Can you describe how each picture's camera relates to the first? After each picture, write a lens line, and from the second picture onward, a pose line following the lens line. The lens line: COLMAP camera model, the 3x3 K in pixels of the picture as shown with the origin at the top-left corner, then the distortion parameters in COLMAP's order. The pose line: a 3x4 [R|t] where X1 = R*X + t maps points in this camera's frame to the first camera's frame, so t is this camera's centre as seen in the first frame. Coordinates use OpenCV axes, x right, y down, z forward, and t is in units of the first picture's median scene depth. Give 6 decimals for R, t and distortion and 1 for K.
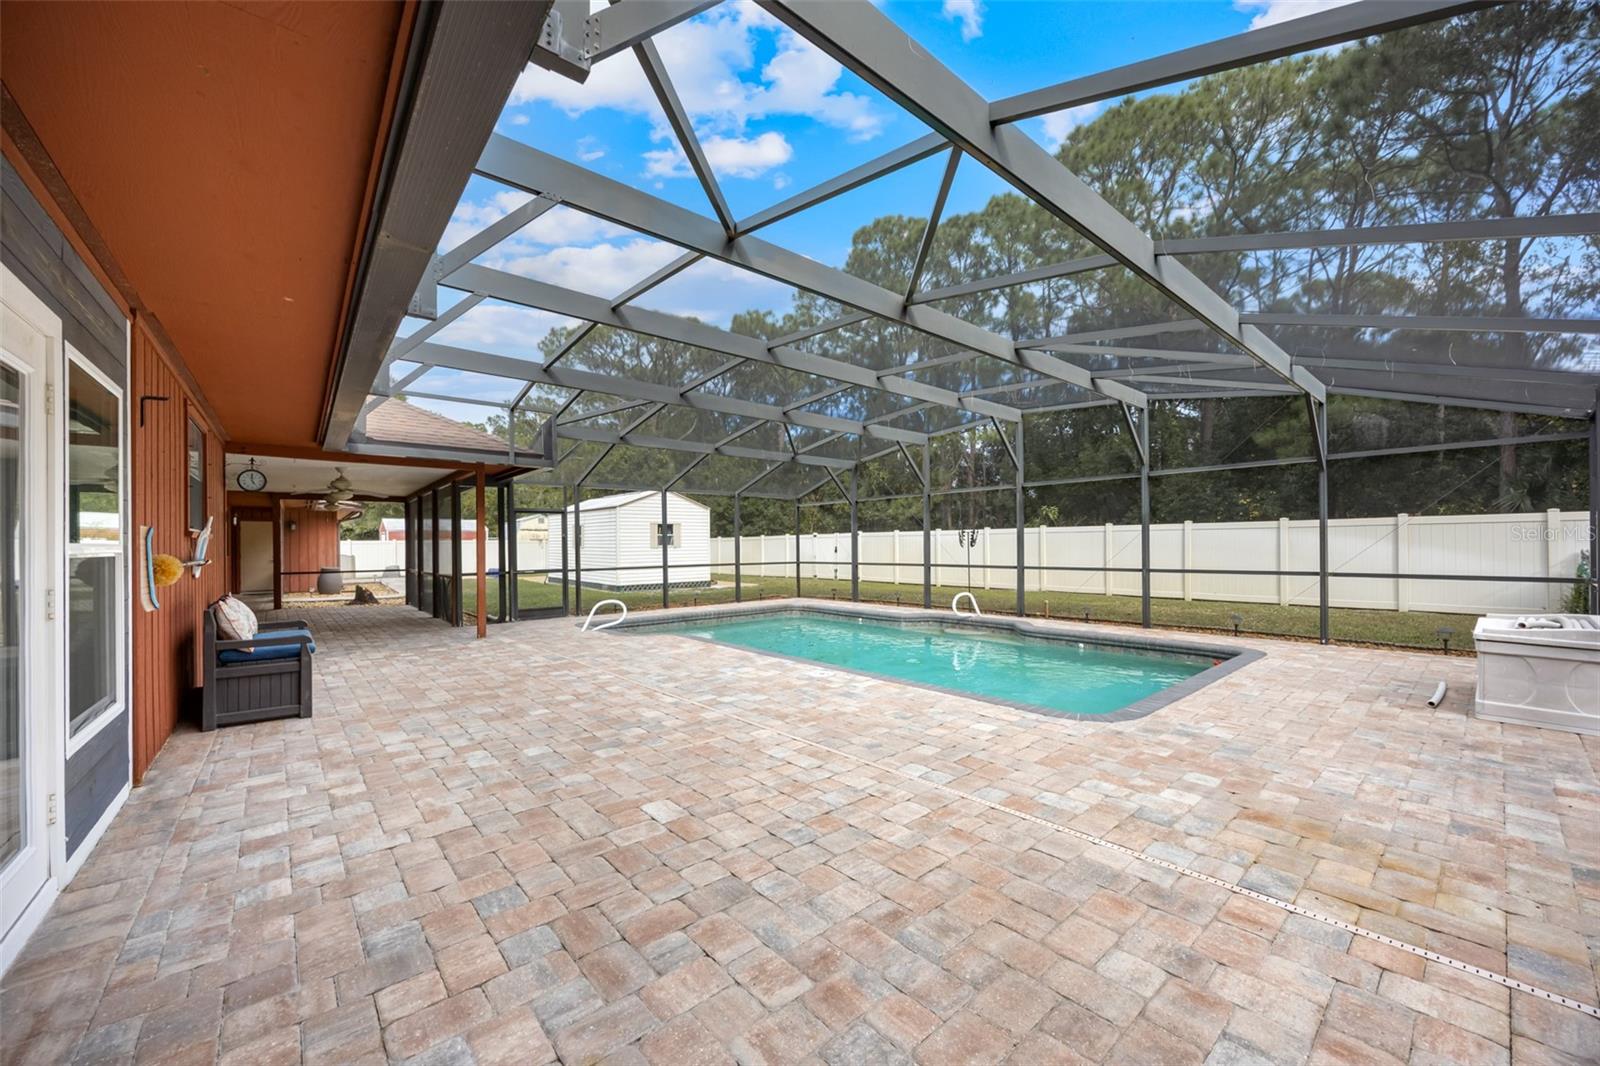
lens RADIAL K [[610.5, 0, 791.3], [0, 610.5, 549.4], [0, 0, 1]] dist [-0.002255, -0.000076]
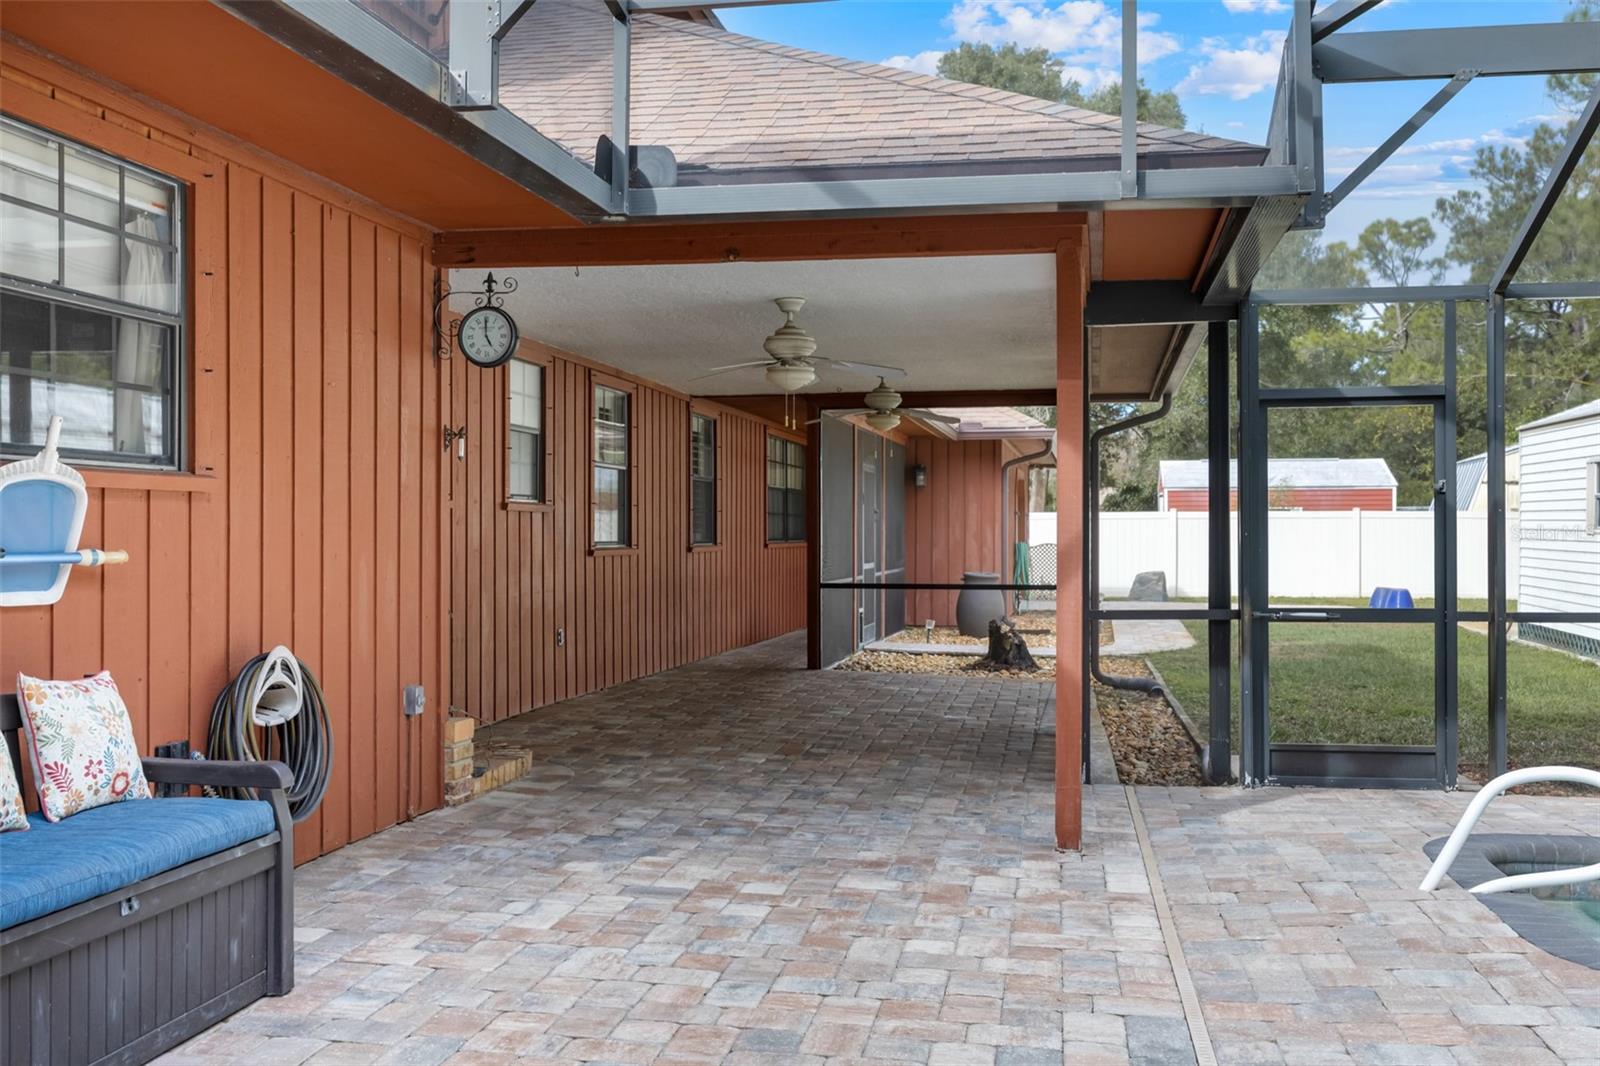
lens RADIAL K [[1516.6, 0, 800.0], [0, 1516.6, 533.0], [0, 0, 1]] dist [-0.010945, -0.003247]
pose [[0.639503, 0.009002, -0.768736, -0.046759], [-0.010691, 0.999939, 0.002816, 0.000385], [0.768714, 0.006418, 0.639560, 0.408165]]
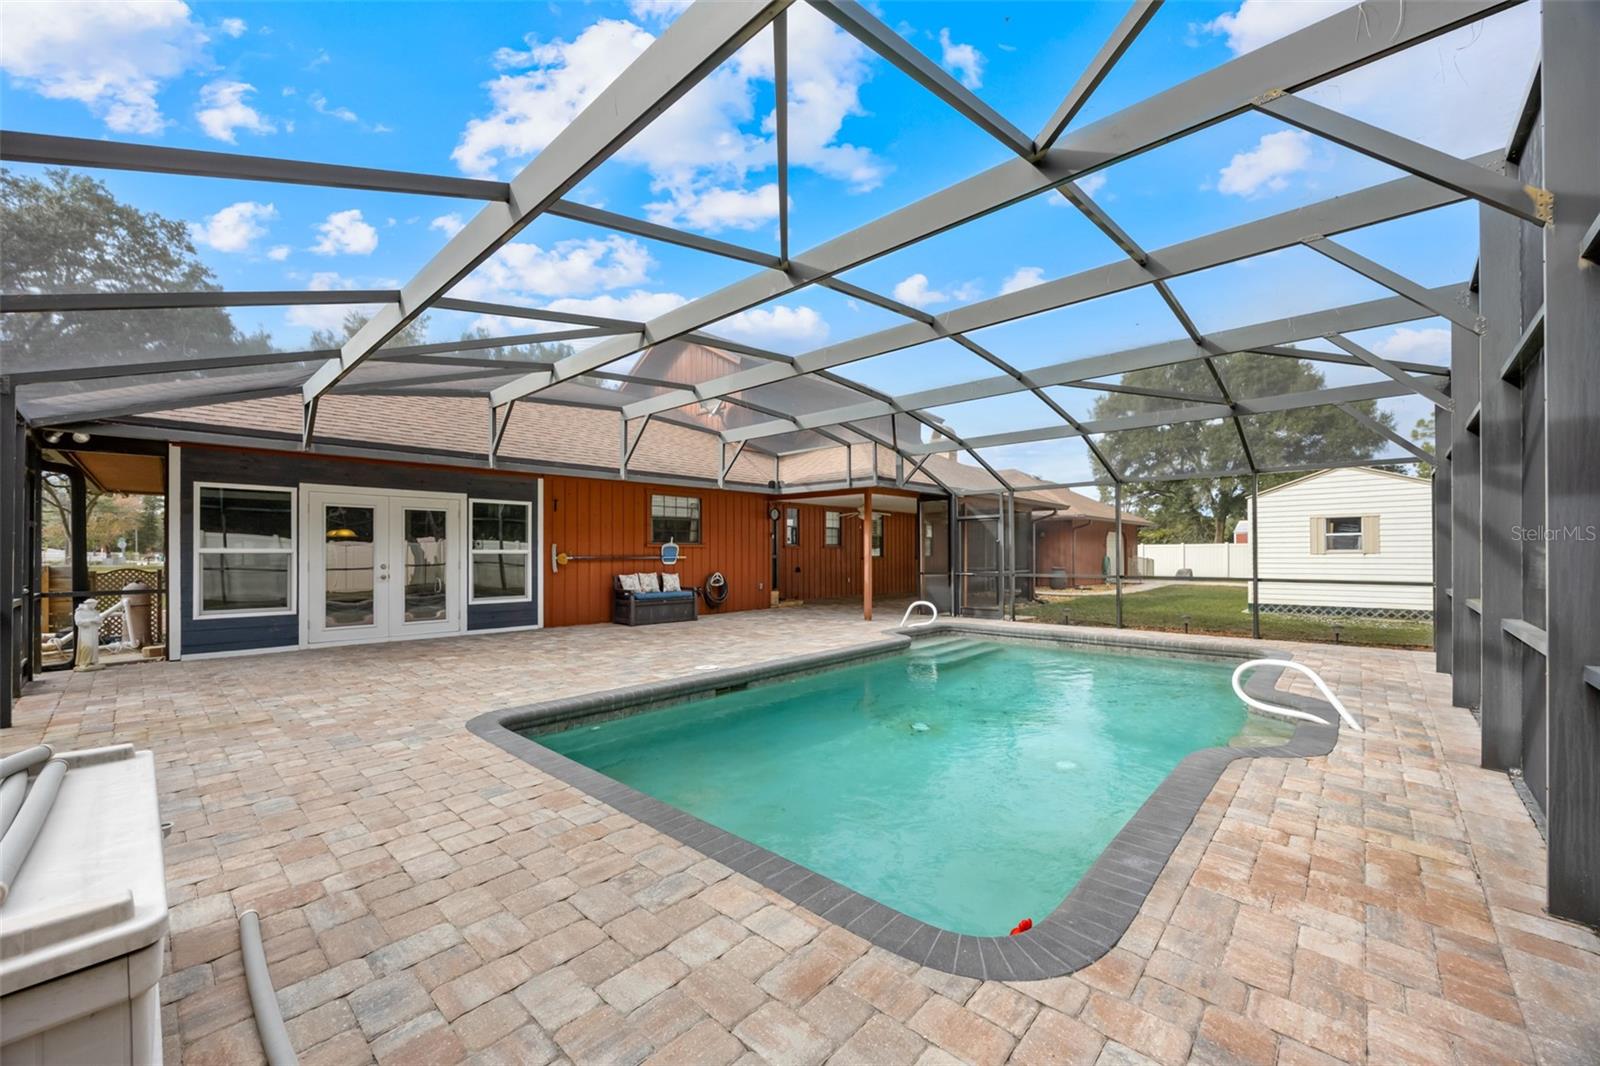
lens RADIAL K [[610.5, 0, 791.3], [0, 610.5, 549.4], [0, 0, 1]] dist [-0.002255, -0.000076]
pose [[0.123011, 0.003937, -0.992398, 0.693336], [-0.007256, 0.999969, 0.003067, -0.009705], [0.992379, 0.006823, 0.123036, 0.599038]]
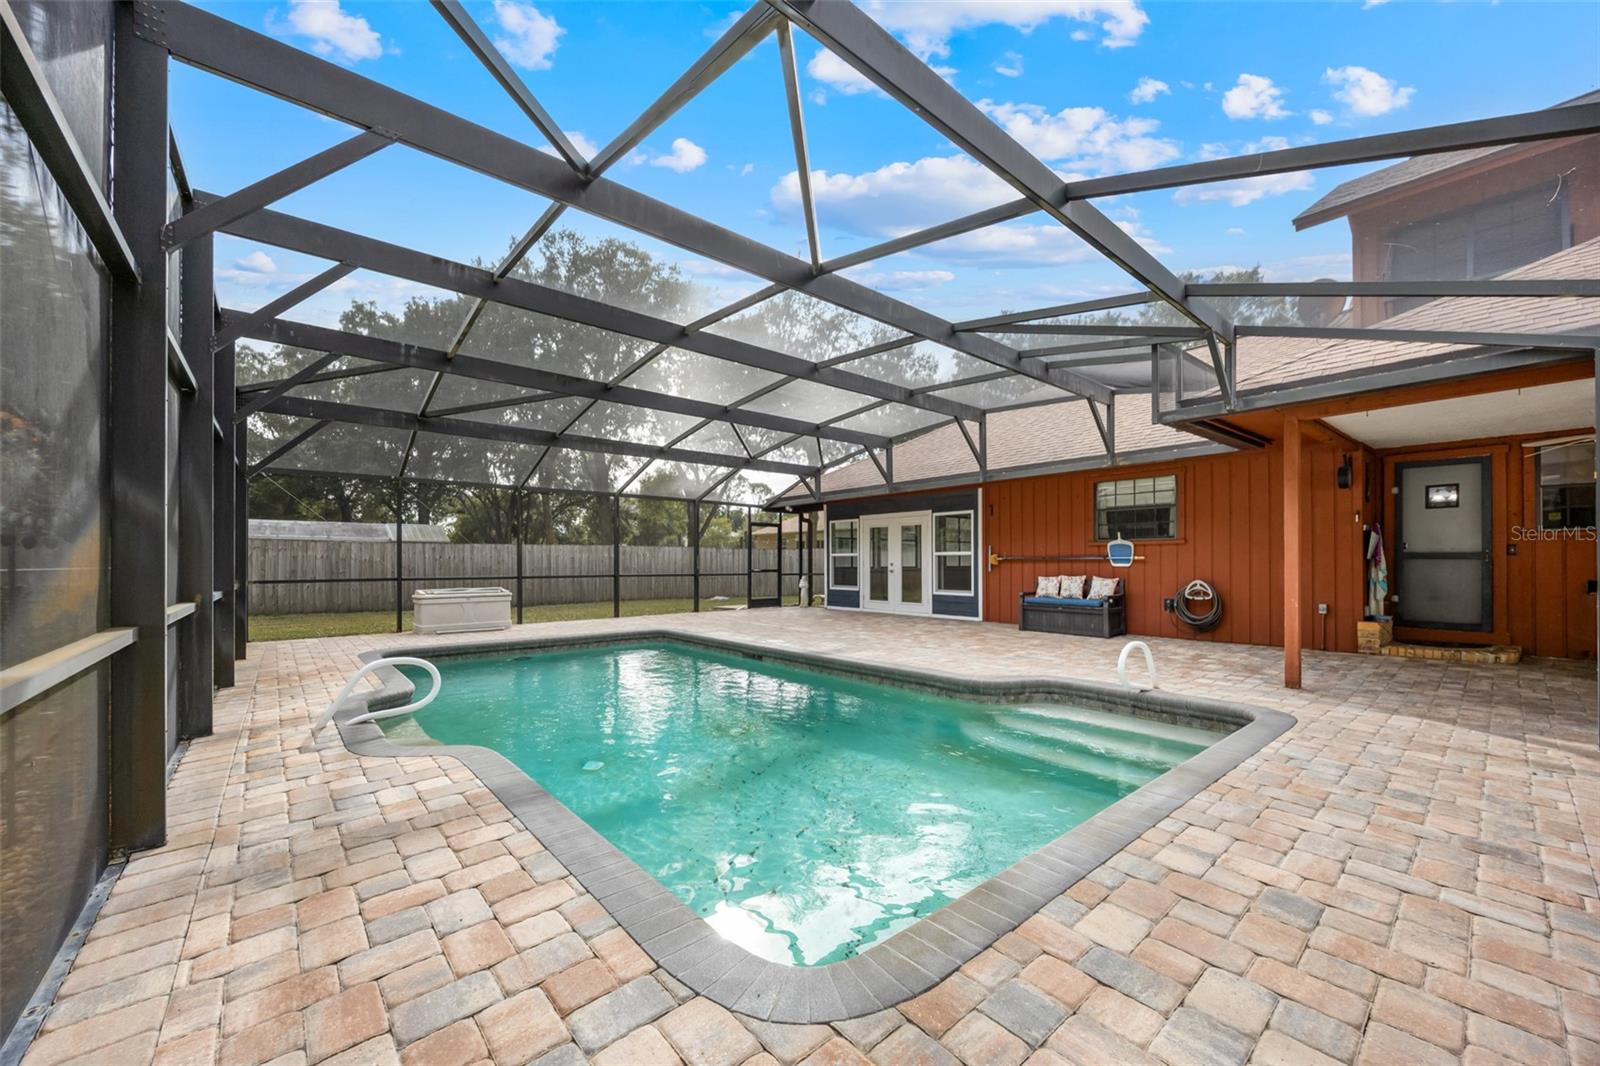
lens RADIAL K [[610.5, 0, 791.3], [0, 610.5, 549.4], [0, 0, 1]] dist [-0.002255, -0.000076]
pose [[-0.999900, 0.010959, -0.008963, 0.006999], [0.011097, 0.999818, -0.015495, 0.006830], [0.008792, -0.015593, -0.999840, 1.440878]]
